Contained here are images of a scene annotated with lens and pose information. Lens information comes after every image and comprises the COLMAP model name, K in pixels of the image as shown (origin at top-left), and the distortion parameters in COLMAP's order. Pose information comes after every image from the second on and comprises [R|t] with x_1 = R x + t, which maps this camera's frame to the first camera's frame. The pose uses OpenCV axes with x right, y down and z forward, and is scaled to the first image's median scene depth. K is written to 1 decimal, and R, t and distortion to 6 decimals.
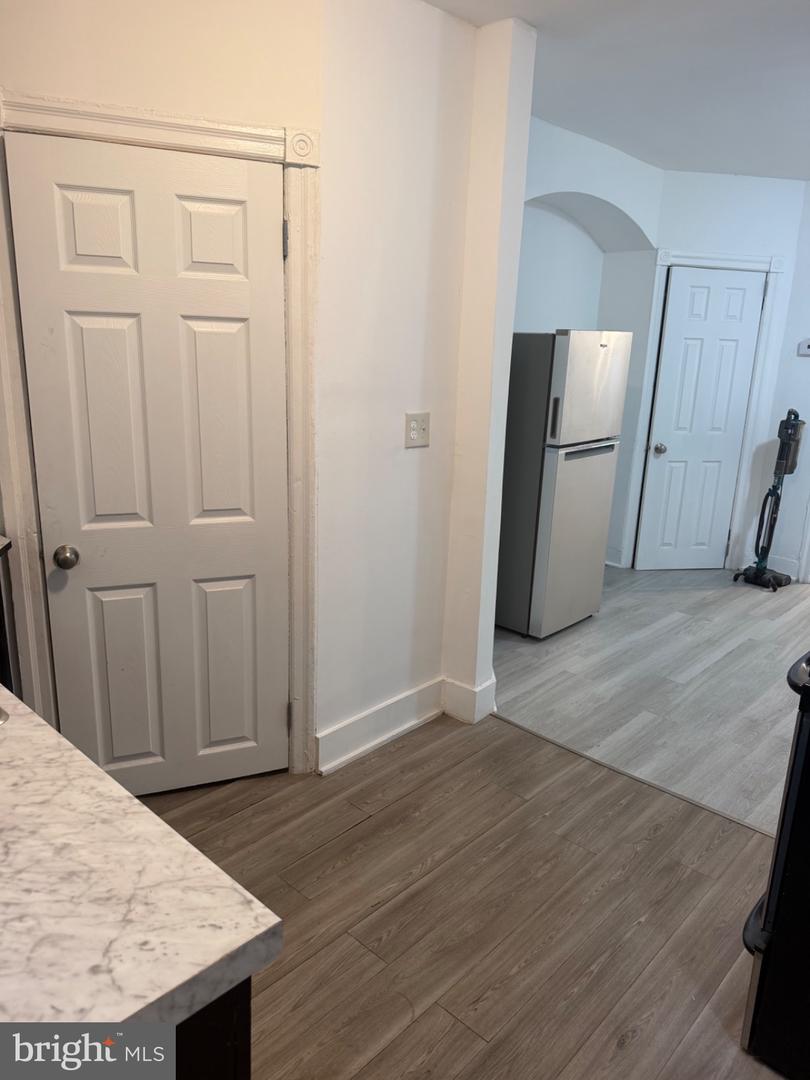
lens RADIAL K [[759.7, 0, 405.0], [0, 759.7, 540.0], [0, 0, 1]] dist [0.033189, -0.037501]
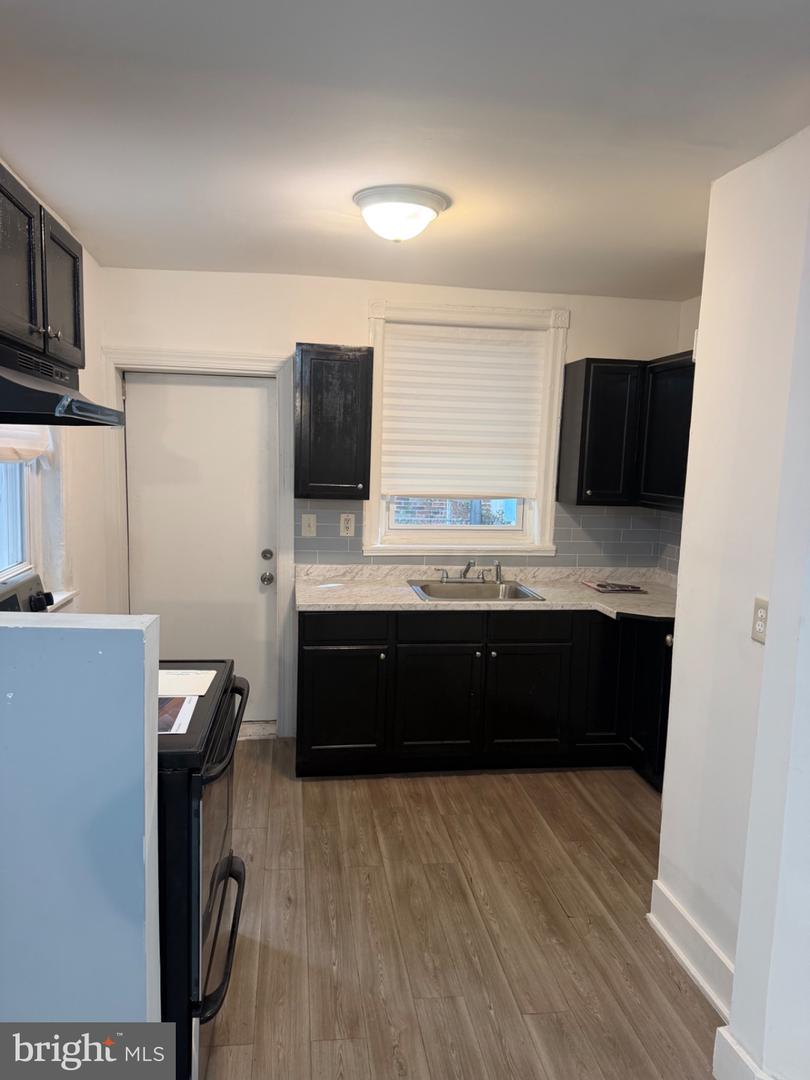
lens RADIAL K [[759.7, 0, 405.0], [0, 759.7, 540.0], [0, 0, 1]] dist [0.033189, -0.037501]
pose [[-0.617331, 0.029827, -0.786138, 1.014358], [-0.262762, 0.934076, 0.241780, -0.373199], [0.741525, 0.355825, -0.568796, 1.345544]]
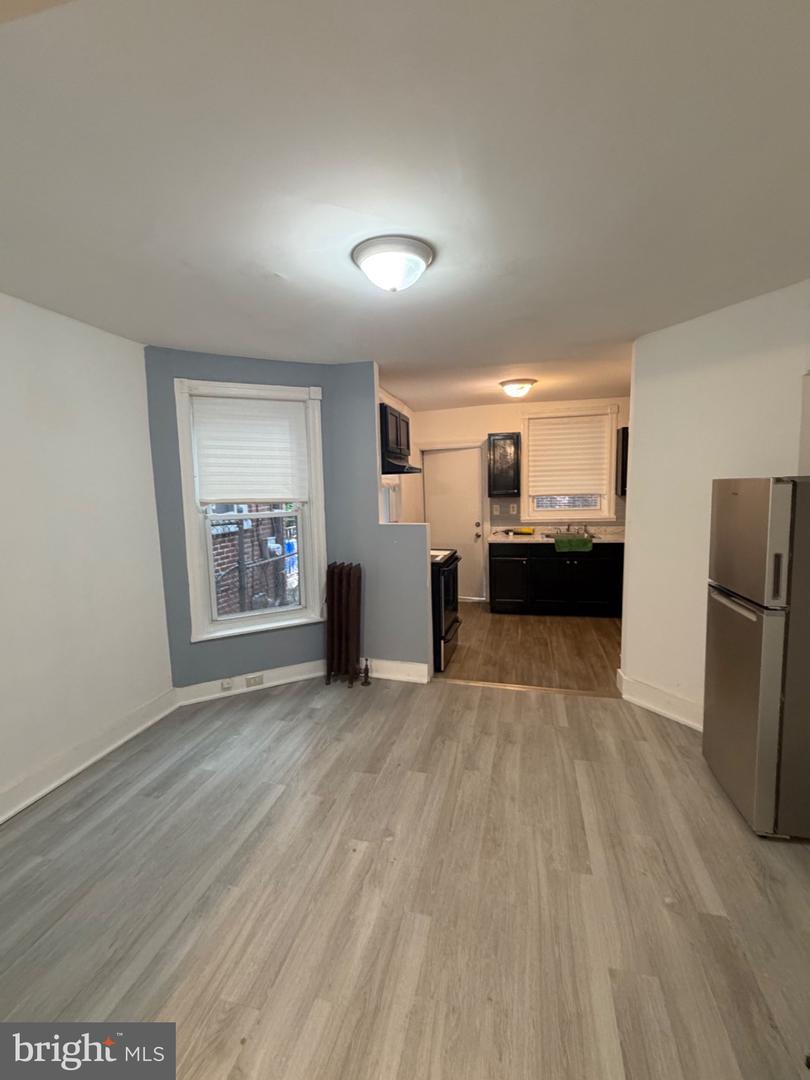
lens RADIAL K [[478.9, 0, 405.0], [0, 478.9, 540.0], [0, 0, 1]] dist [0.002468, 0.000050]
pose [[-0.872542, 0.041175, -0.486800, 1.479581], [-0.138669, 0.934585, 0.327601, -0.551909], [0.468445, 0.353350, -0.809755, 2.106470]]
